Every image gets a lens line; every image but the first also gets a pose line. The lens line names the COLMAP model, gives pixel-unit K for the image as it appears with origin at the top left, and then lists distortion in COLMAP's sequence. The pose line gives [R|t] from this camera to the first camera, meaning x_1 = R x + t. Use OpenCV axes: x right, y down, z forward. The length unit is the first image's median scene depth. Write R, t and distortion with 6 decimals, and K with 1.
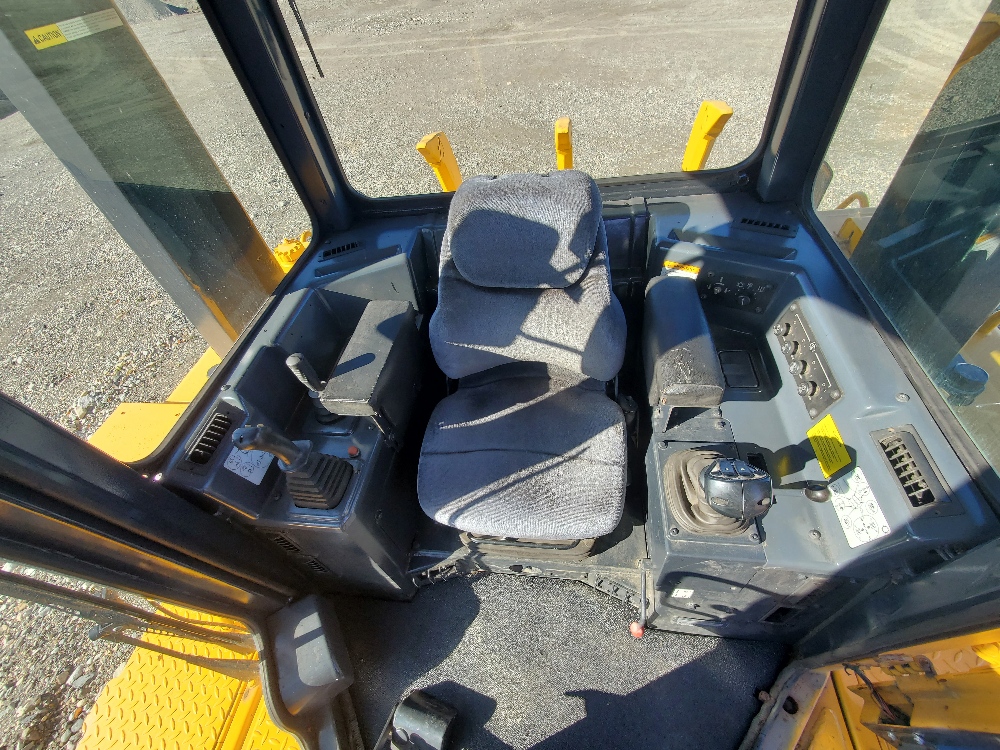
lens RADIAL K [[400.8, 0, 505.6], [0, 400.8, 374.8], [0, 0, 1]] dist [-0.000934, -0.000380]
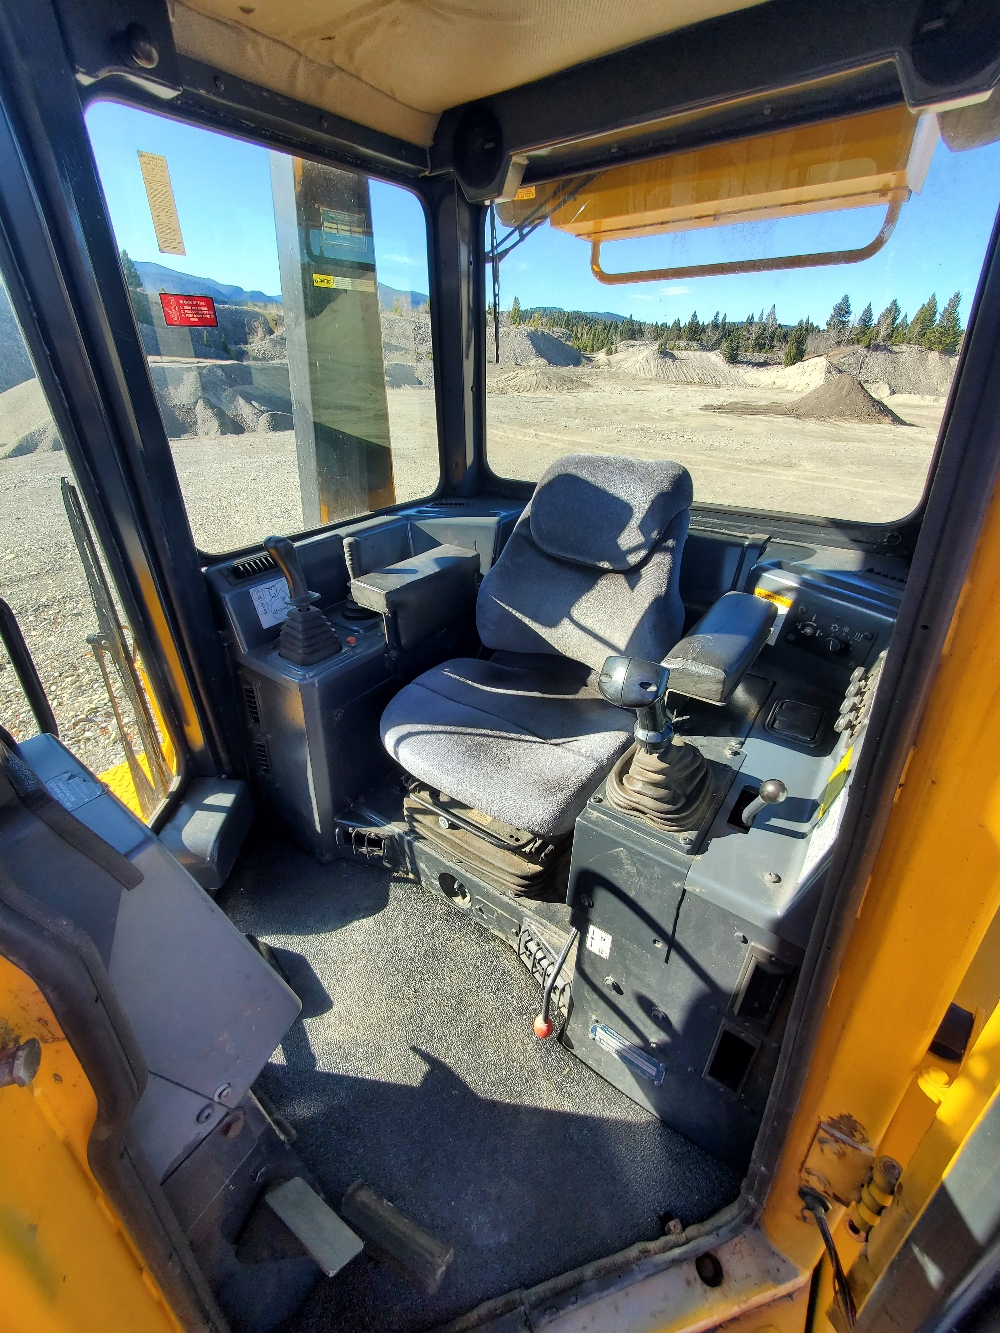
lens RADIAL K [[534.2, 0, 500.7], [0, 534.2, 657.8], [0, 0, 1]] dist [-0.000934, -0.000380]
pose [[0.867901, 0.343078, -0.359228, 0.399497], [-0.440762, 0.865384, -0.238409, 0.358609], [0.229078, 0.365250, 0.902284, -0.079855]]
